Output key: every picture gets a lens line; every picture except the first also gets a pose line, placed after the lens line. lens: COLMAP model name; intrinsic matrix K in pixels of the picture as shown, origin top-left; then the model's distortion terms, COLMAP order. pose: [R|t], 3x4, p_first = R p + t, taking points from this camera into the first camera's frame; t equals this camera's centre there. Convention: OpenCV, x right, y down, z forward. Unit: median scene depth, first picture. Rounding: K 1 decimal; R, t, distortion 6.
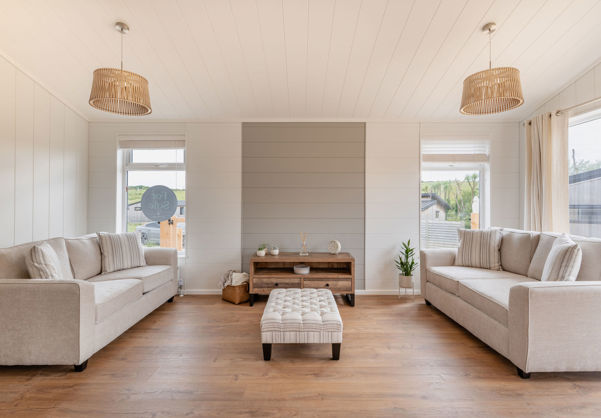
lens RADIAL K [[299.9, 0, 300.3], [0, 299.9, 201.9], [0, 0, 1]] dist [0.000085, 0.001294]
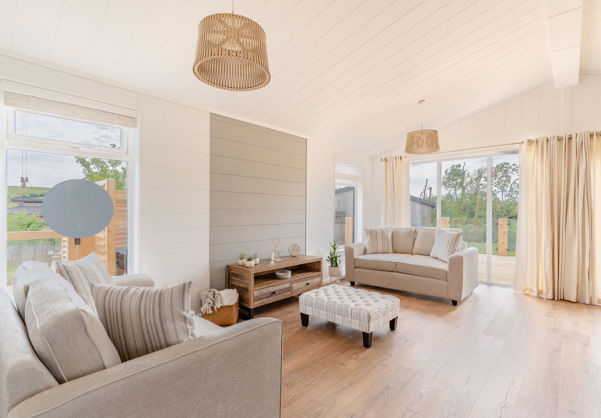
lens RADIAL K [[300.2, 0, 300.8], [0, 300.2, 213.7], [0, 0, 1]] dist [0.000443, 0.000619]
pose [[0.670003, -0.005044, 0.742341, -0.738745], [-0.014942, 0.999683, 0.020278, -0.004380], [-0.742208, -0.024679, 0.669715, 0.279688]]
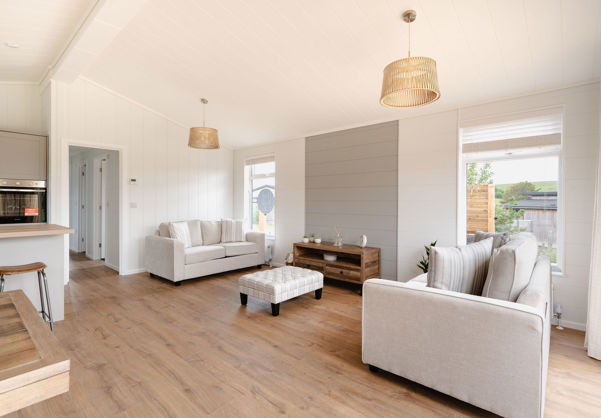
lens RADIAL K [[299.9, 0, 298.9], [0, 299.9, 199.6], [0, 0, 1]] dist [0.000085, 0.001294]
pose [[0.744273, -0.003481, -0.667866, 0.725452], [0.006552, 0.999976, 0.002089, -0.004890], [0.667843, -0.005931, 0.744279, 0.036818]]
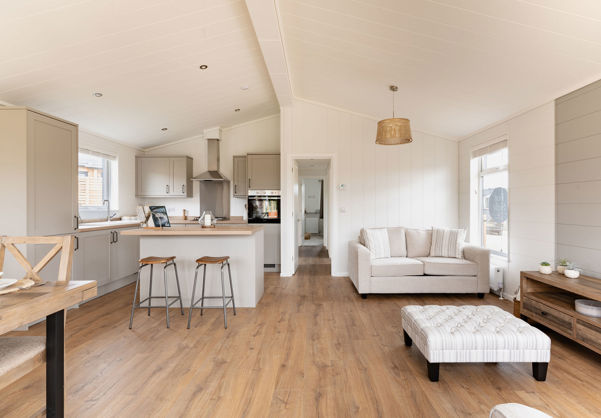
lens RADIAL K [[299.9, 0, 311.2], [0, 299.9, 206.3], [0, 0, 1]] dist [0.000085, 0.001294]
pose [[-0.000773, 0.000713, -0.999999, 0.661946], [0.017040, 0.999855, 0.000700, -0.002056], [0.999855, -0.017039, -0.000785, 0.419792]]
